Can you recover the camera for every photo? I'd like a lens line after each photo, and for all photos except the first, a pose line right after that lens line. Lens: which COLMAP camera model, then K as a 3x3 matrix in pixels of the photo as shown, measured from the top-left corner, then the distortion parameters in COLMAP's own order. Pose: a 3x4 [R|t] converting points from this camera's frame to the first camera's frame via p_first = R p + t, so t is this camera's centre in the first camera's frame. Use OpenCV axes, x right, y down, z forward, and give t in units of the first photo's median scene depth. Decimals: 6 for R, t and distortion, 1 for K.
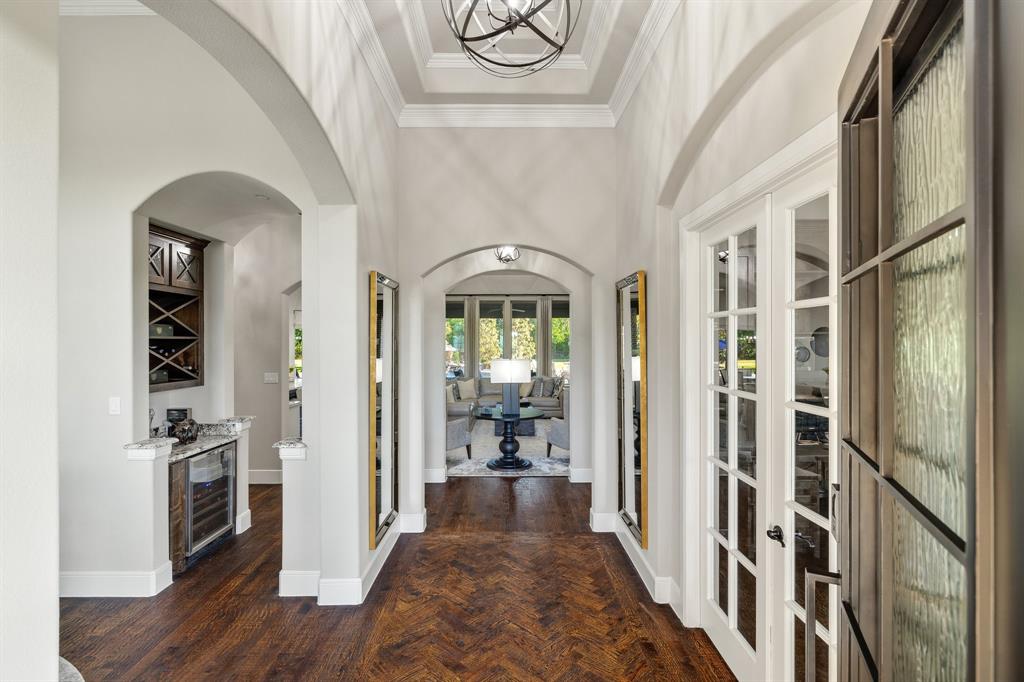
lens RADIAL K [[465.6, 0, 511.3], [0, 465.6, 340.3], [0, 0, 1]] dist [-0.009759, 0.000532]
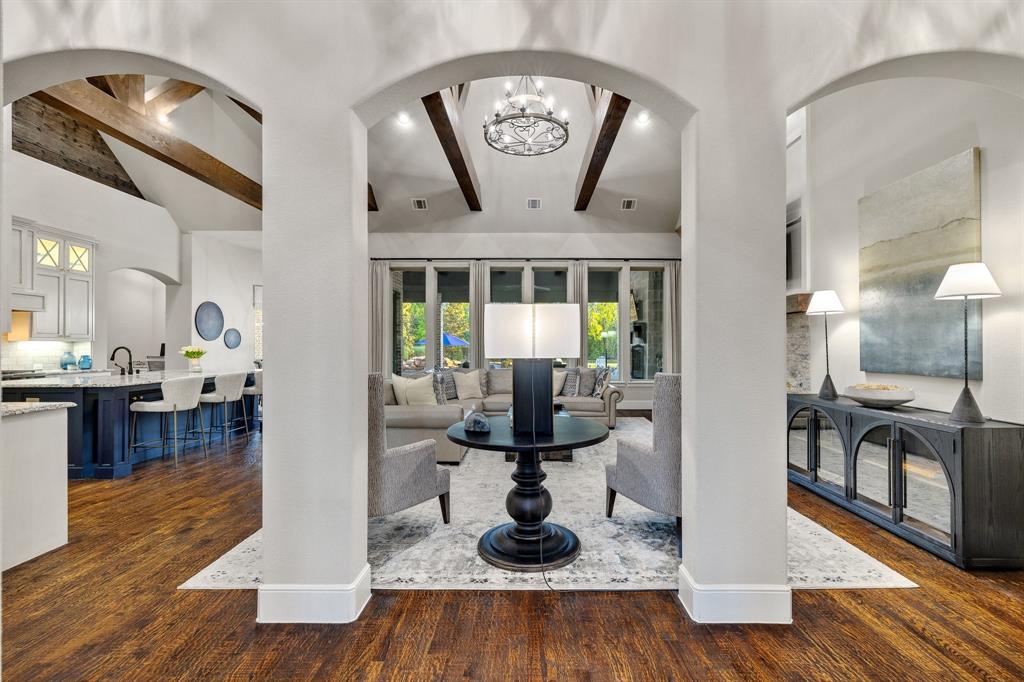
lens RADIAL K [[436.7, 0, 521.6], [0, 436.7, 341.3], [0, 0, 1]] dist [0.004522, 0.001149]
pose [[0.999678, 0.001583, -0.025309, -0.001270], [-0.001764, 0.999973, -0.007129, 0.069217], [0.025297, 0.007172, 0.999654, 0.536883]]
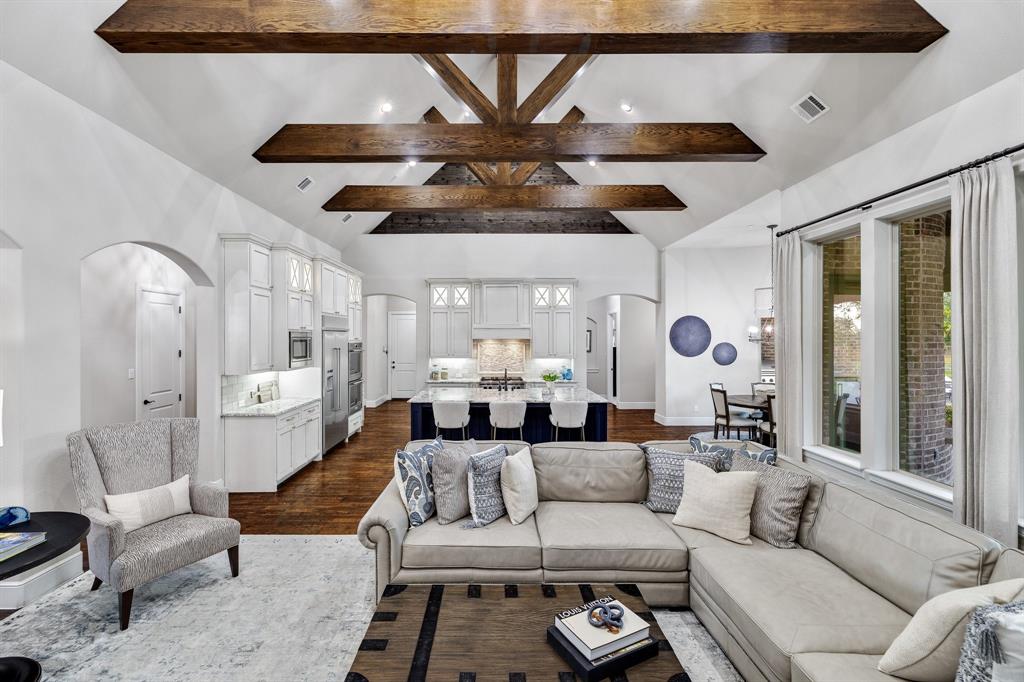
lens RADIAL K [[436.7, 0, 500.7], [0, 436.7, 334.8], [0, 0, 1]] dist [0.004522, 0.001149]
pose [[0.009032, -0.005210, -0.999946, 0.286268], [0.004292, 0.999977, -0.005172, -0.000272], [0.999950, -0.004245, 0.009054, 1.293510]]
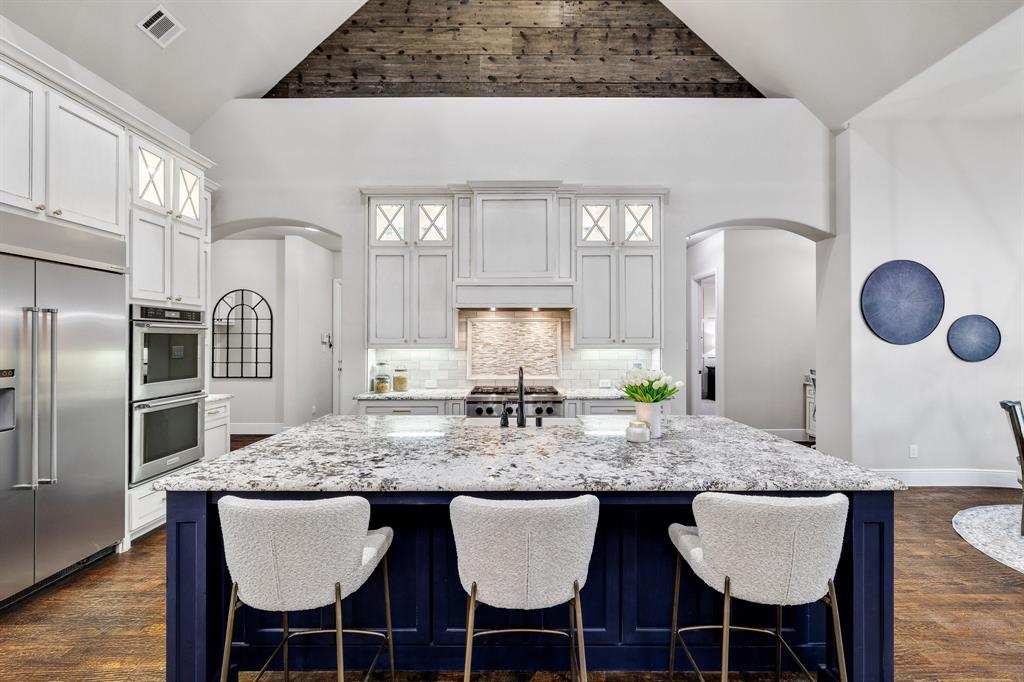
lens RADIAL K [[465.6, 0, 506.2], [0, 465.6, 338.1], [0, 0, 1]] dist [-0.009759, 0.000532]
pose [[-0.023232, -0.005632, -0.999714, -0.327545], [0.007137, 0.999958, -0.005799, 0.051204], [0.999705, -0.007270, -0.023191, 1.311373]]
